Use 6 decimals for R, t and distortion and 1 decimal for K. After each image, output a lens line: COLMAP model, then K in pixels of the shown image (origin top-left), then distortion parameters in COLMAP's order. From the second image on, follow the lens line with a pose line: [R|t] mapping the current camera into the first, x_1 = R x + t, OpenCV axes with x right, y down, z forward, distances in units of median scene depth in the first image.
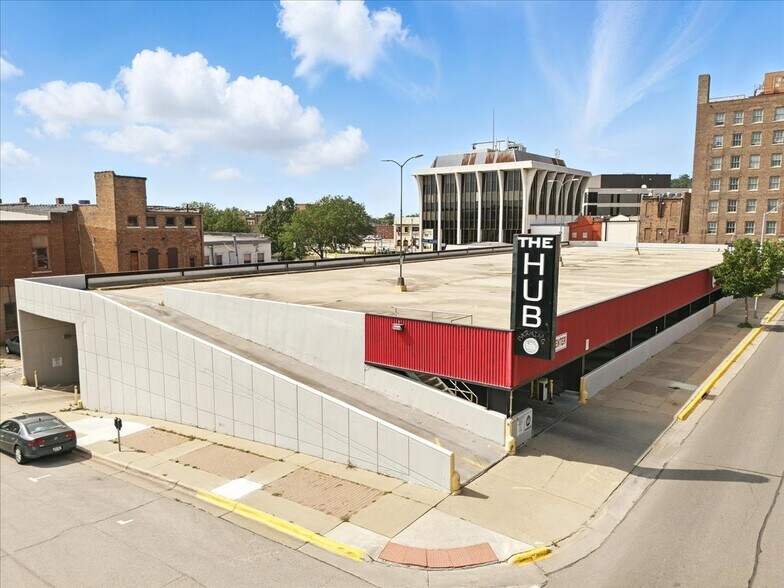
lens RADIAL K [[577.1, 0, 392.0], [0, 577.1, 294.0], [0, 0, 1]] dist [0.080079, -0.081265]
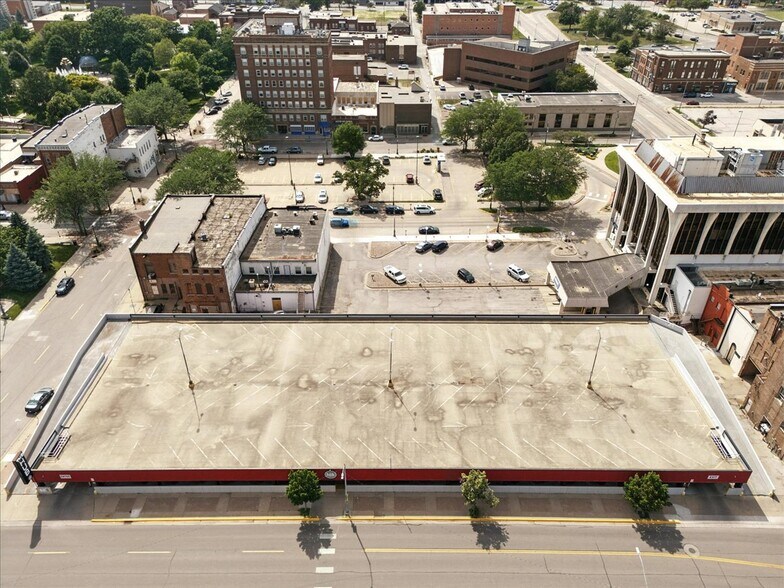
lens RADIAL K [[577.1, 0, 392.0], [0, 577.1, 294.0], [0, 0, 1]] dist [0.080079, -0.081265]
pose [[0.616015, 0.436649, -0.655639, 0.689693], [-0.099619, 0.868811, 0.485020, -0.563119], [0.781410, -0.233465, 0.578700, 0.185904]]
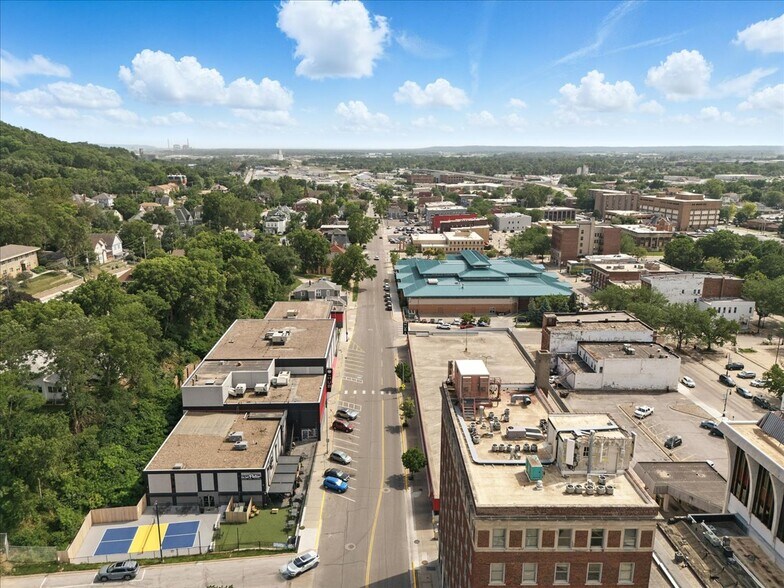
lens RADIAL K [[577.1, 0, 392.0], [0, 577.1, 294.0], [0, 0, 1]] dist [0.080079, -0.081265]
pose [[-0.773765, 0.150182, -0.615413, 1.168702], [-0.086272, 0.937457, 0.337242, -0.696828], [0.627570, 0.314039, -0.712415, 1.414589]]
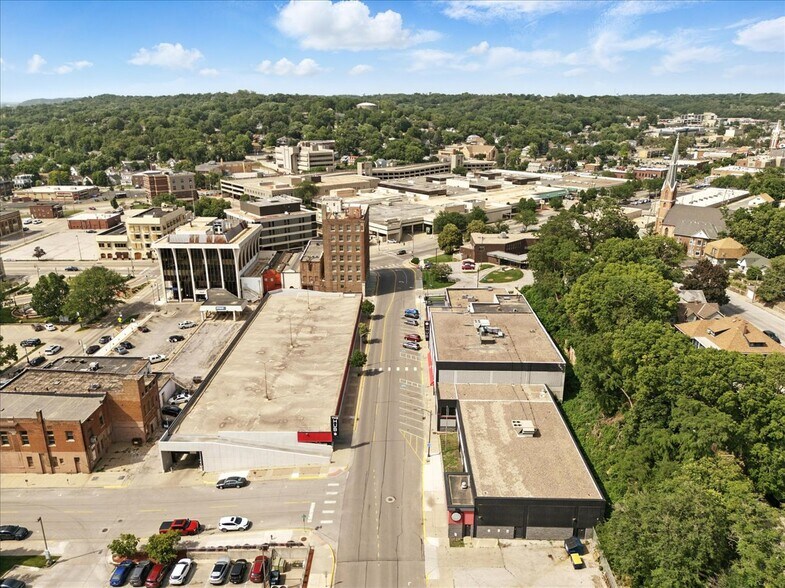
lens RADIAL K [[577.9, 0, 392.5], [0, 577.9, 294.0], [0, 0, 1]] dist [0.080079, -0.081265]
pose [[0.799504, -0.190792, 0.569554, -0.460795], [0.077763, 0.973110, 0.216818, -0.489594], [-0.595606, -0.129056, 0.792842, -0.739911]]
